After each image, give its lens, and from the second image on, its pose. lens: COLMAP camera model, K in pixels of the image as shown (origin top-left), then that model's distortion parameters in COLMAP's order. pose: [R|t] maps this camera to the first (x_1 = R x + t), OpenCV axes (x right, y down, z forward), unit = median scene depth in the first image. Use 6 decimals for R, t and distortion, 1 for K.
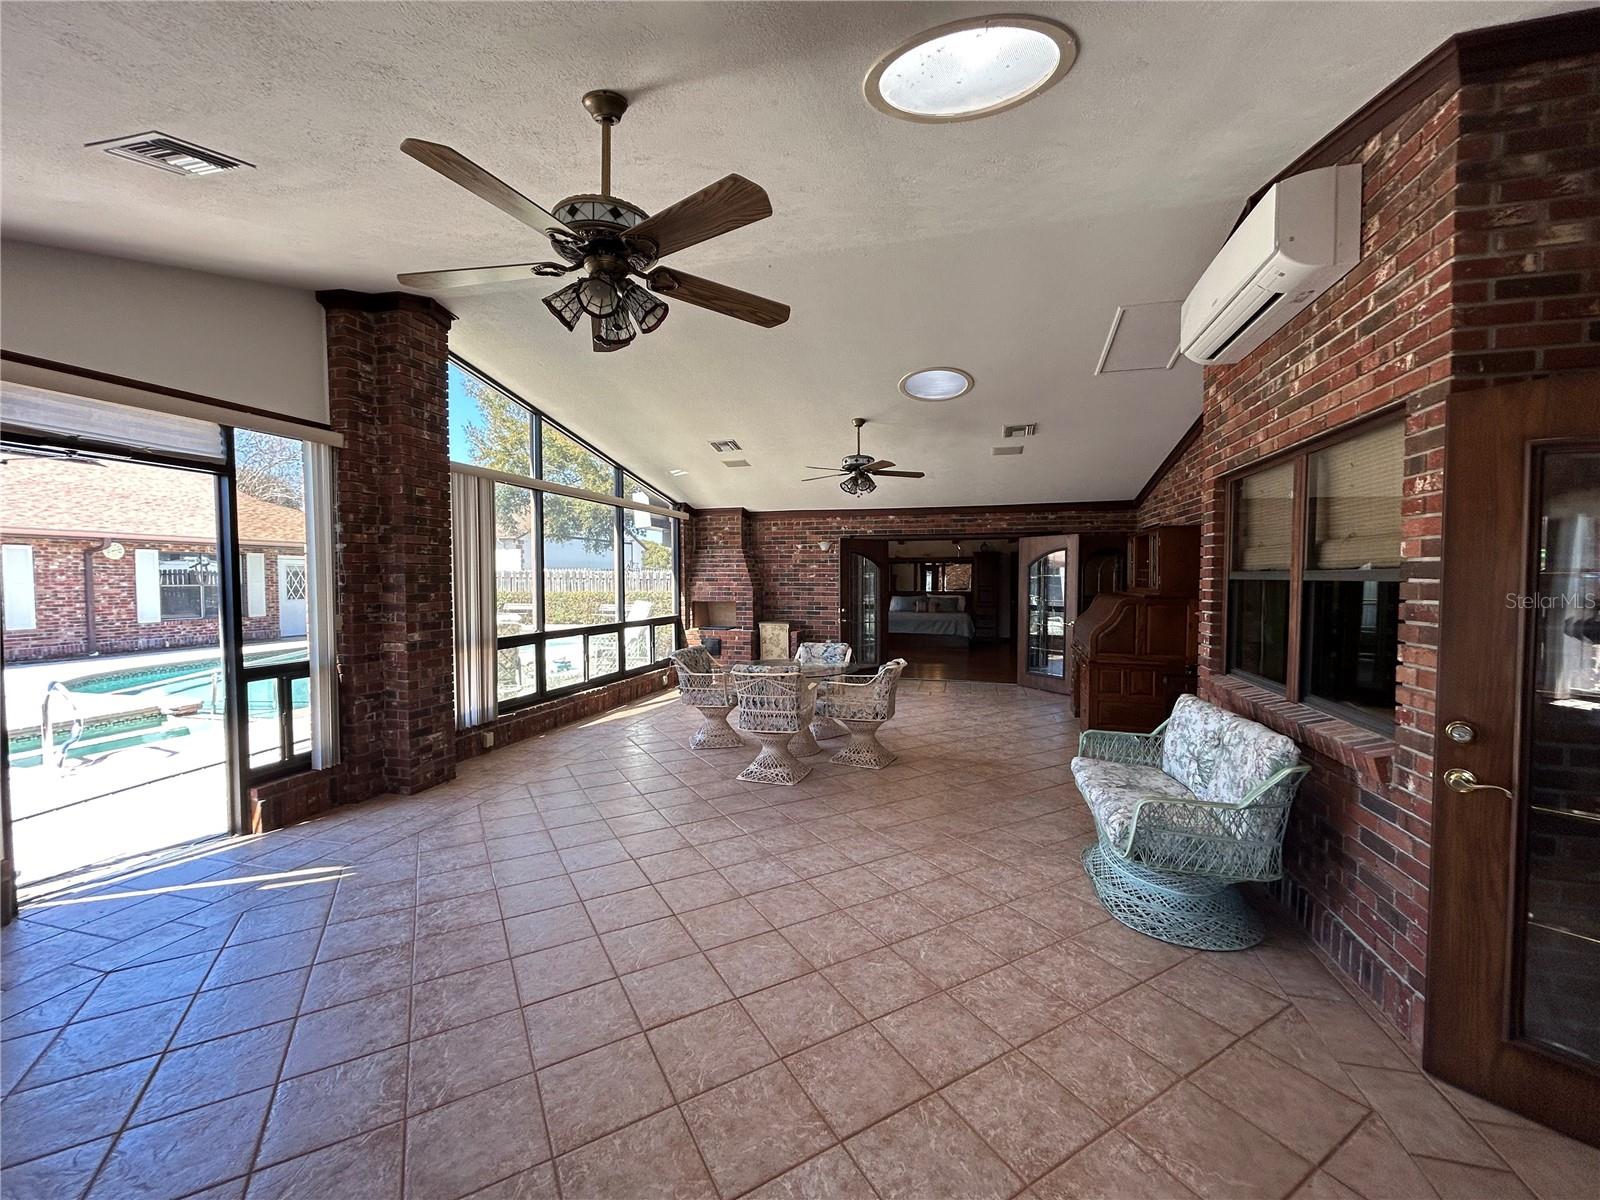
lens RADIAL K [[641.7, 0, 784.5], [0, 641.7, 612.7], [0, 0, 1]] dist [-0.002020, -0.001228]
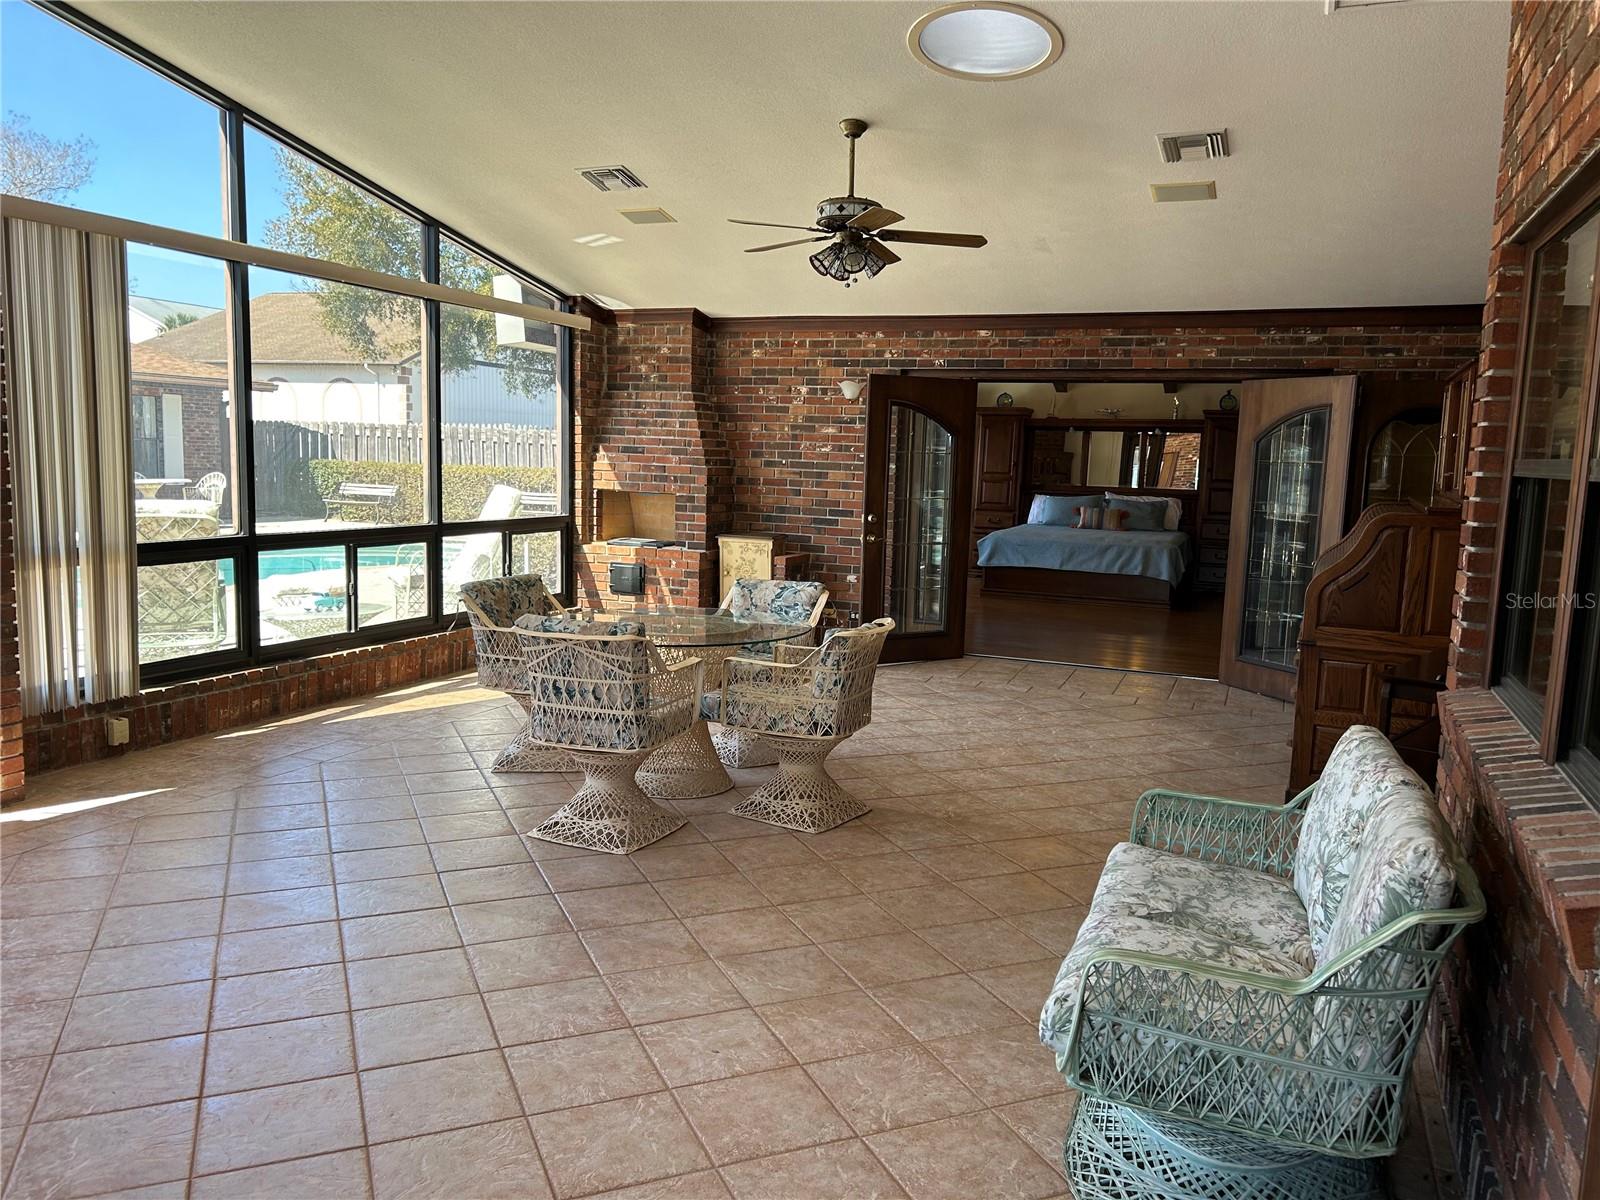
lens RADIAL K [[1197.2, 0, 770.5], [0, 1197.2, 616.5], [0, 0, 1]] dist [0.039315, -0.041709]
pose [[0.992369, 0.047224, -0.113901, 0.141892], [-0.037751, 0.995756, 0.083933, -0.002860], [0.117381, -0.078992, 0.989940, 0.050745]]
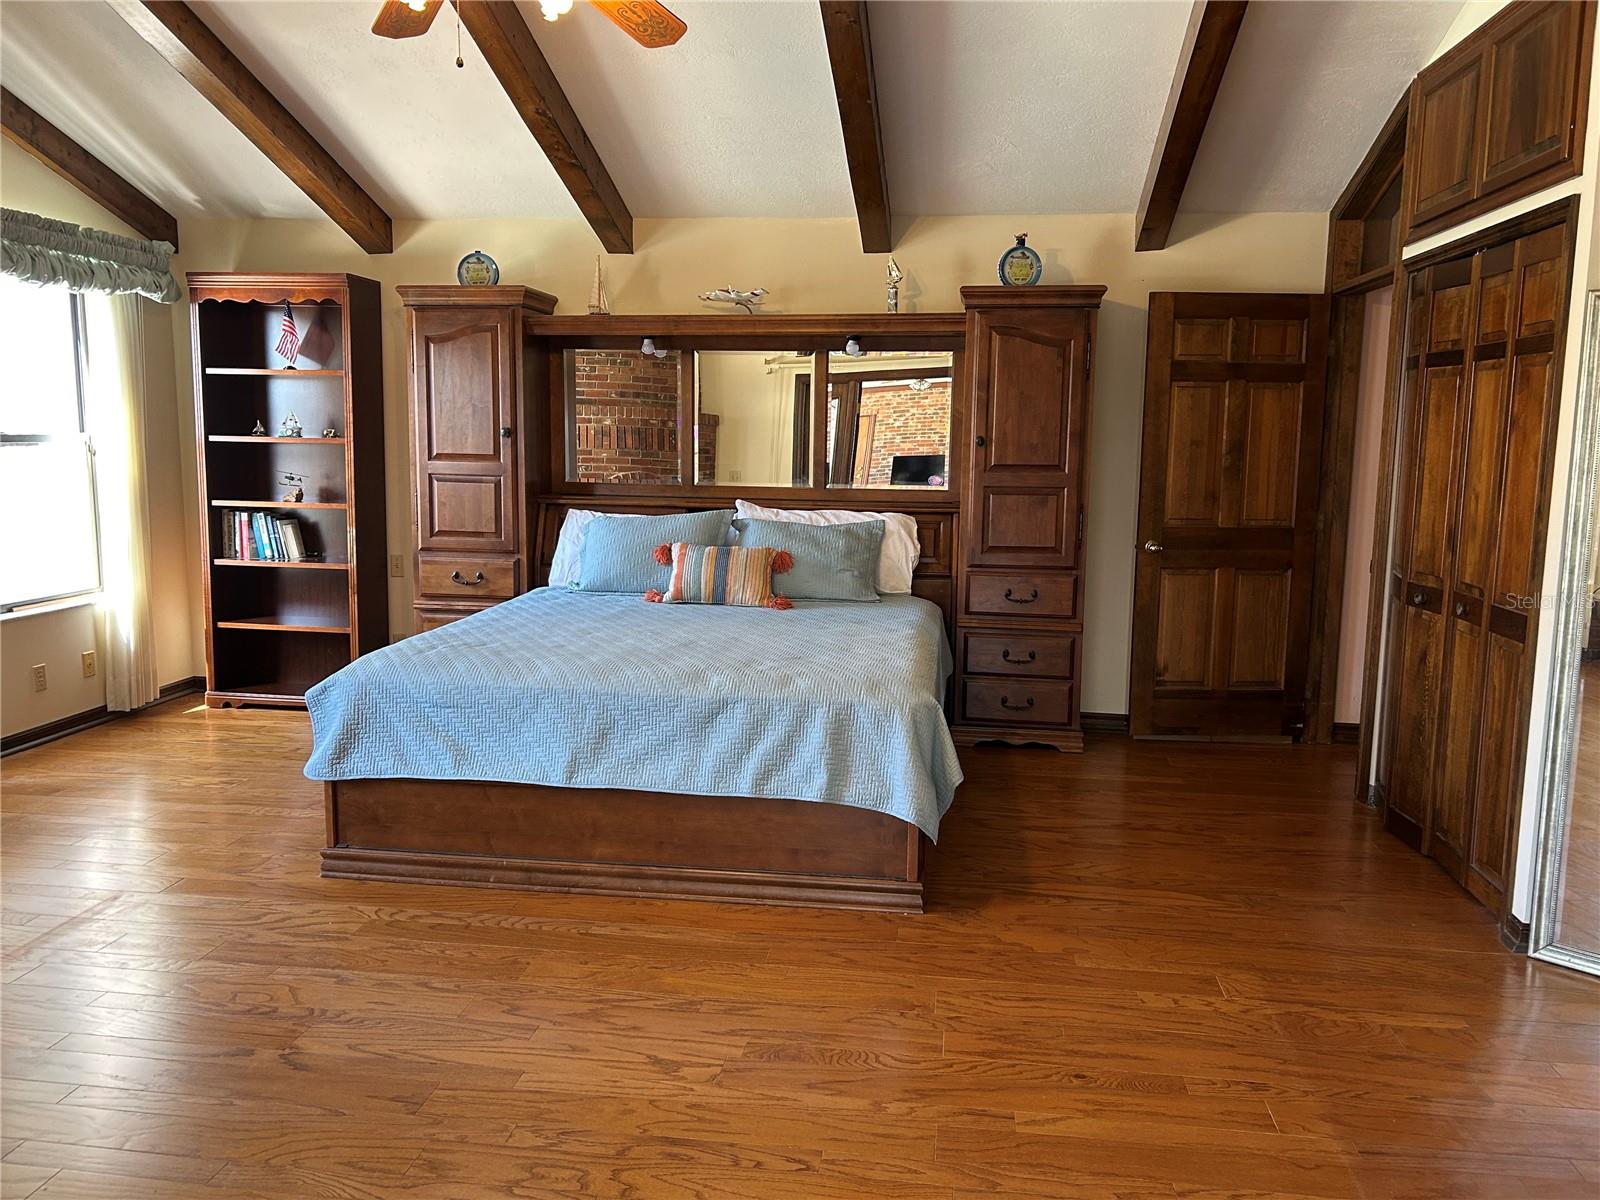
lens RADIAL K [[1197.2, 0, 809.0], [0, 1197.2, 595.2], [0, 0, 1]] dist [0.039315, -0.041709]
pose [[0.987712, -0.005501, 0.156186, 0.362700], [-0.008182, 0.996190, 0.086829, -0.064190], [-0.156069, -0.087040, 0.983904, 1.216814]]
